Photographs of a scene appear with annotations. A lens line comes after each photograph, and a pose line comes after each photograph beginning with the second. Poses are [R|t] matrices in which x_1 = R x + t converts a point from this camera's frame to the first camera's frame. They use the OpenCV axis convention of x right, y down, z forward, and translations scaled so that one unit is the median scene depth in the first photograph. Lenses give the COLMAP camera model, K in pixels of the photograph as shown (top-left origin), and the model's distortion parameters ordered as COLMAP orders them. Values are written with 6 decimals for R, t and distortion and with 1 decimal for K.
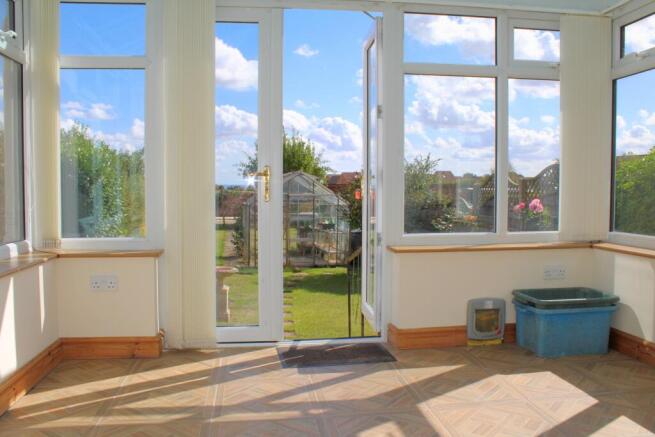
lens RADIAL K [[660.4, 0, 330.8], [0, 660.4, 218.0], [0, 0, 1]] dist [-0.068789, 0.000000]
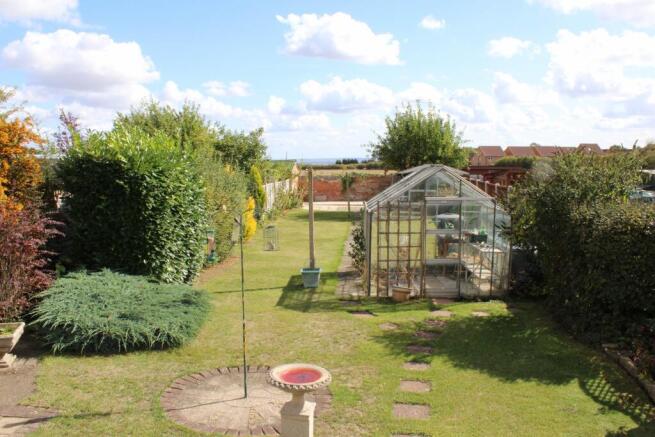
lens RADIAL K [[579.8, 0, 328.0], [0, 579.8, 223.3], [0, 0, 1]] dist [-0.059325, 0.024718]
pose [[0.975205, 0.020167, -0.220383, -0.016901], [-0.003914, 0.997255, 0.073941, -0.033387], [0.221269, -0.071245, 0.972607, 0.223950]]
